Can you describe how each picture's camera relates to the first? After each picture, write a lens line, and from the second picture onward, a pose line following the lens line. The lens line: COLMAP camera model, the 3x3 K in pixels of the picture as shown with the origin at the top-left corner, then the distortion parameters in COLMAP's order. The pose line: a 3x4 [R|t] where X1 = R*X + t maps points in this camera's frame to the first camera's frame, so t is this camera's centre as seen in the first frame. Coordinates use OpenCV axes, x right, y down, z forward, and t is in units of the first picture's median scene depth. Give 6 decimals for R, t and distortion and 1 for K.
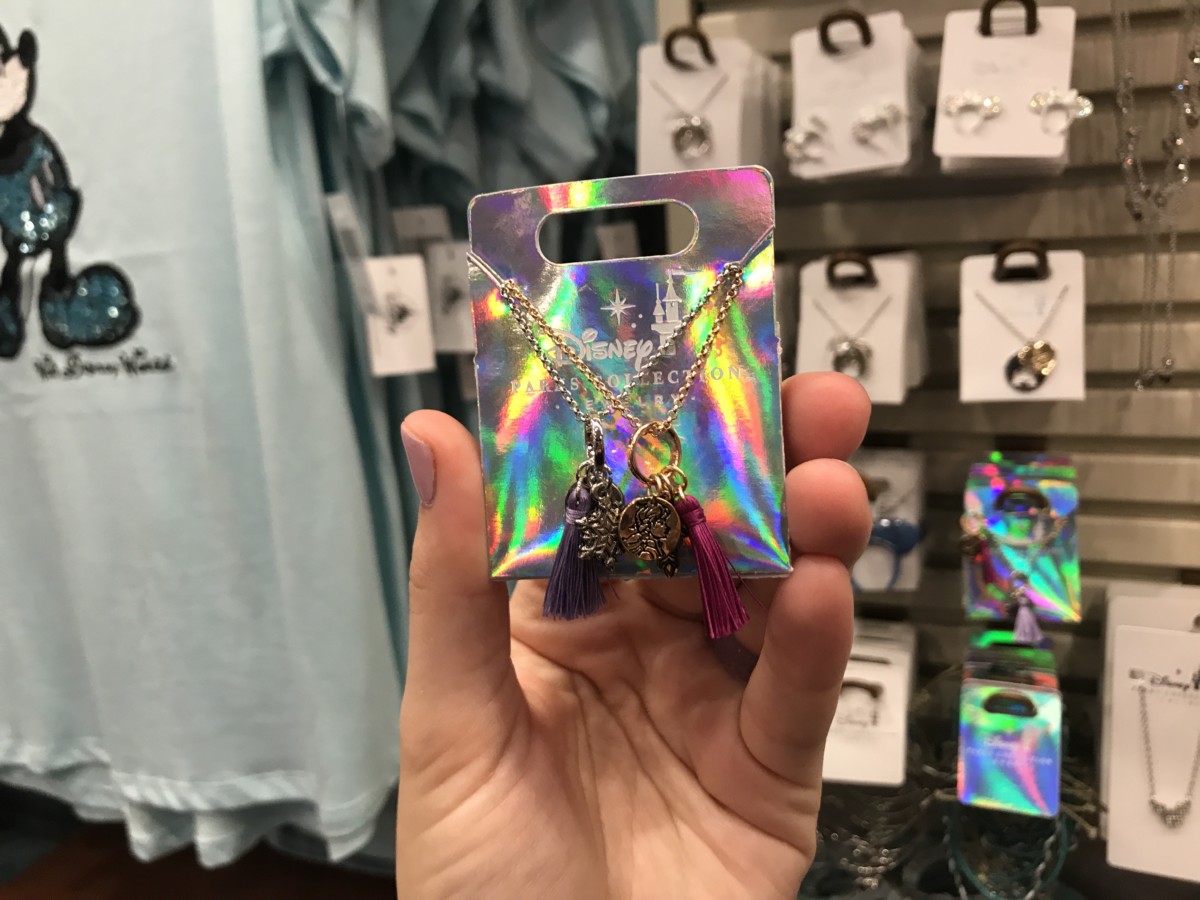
lens RADIAL K [[993.8, 0, 611.0], [0, 993.8, 429.2], [0, 0, 1]] dist [-0.014787, 0.014901]
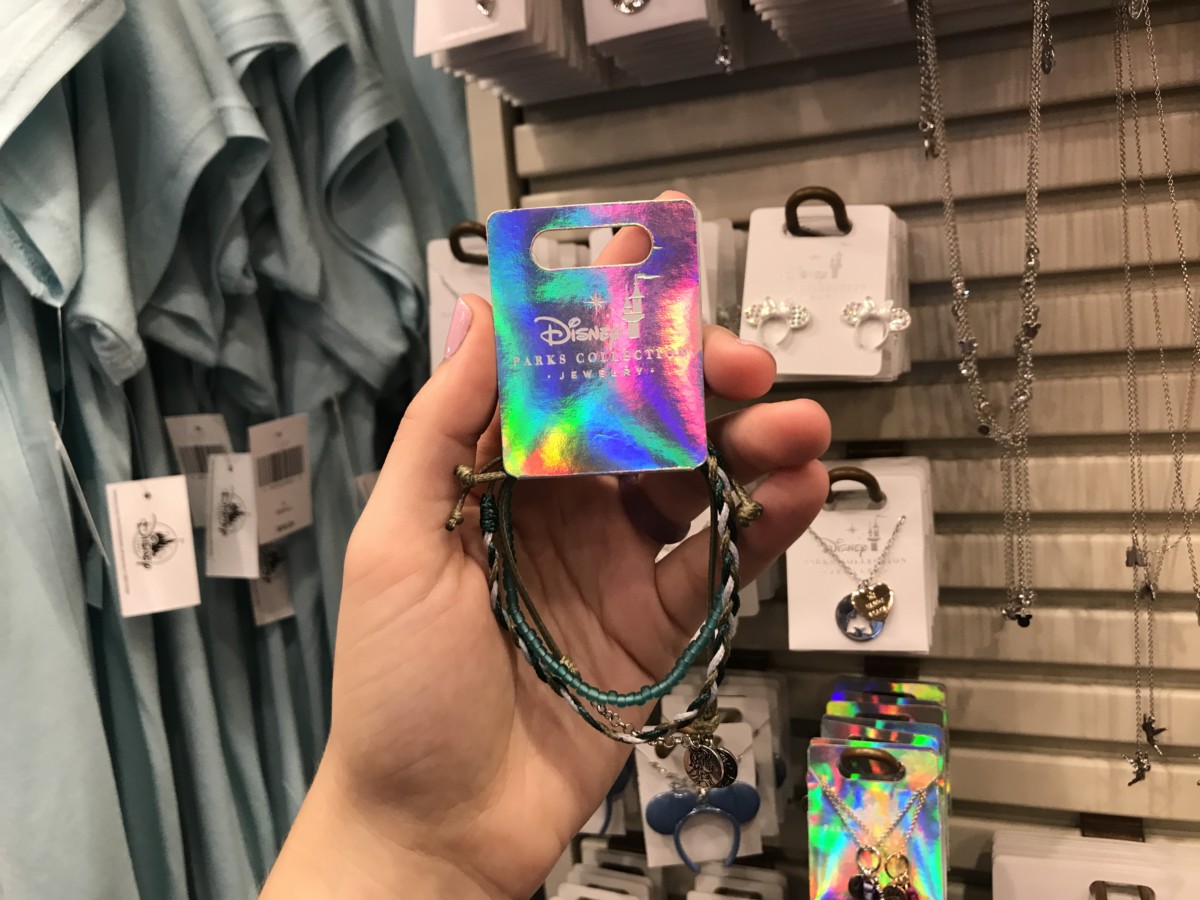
lens RADIAL K [[993.8, 0, 598.3], [0, 993.8, 450.1], [0, 0, 1]] dist [-0.014787, 0.014901]
pose [[0.999556, -0.017344, 0.024216, 0.151385], [0.019644, 0.994973, -0.098196, -0.104864], [-0.022391, 0.098629, 0.994872, 0.123850]]
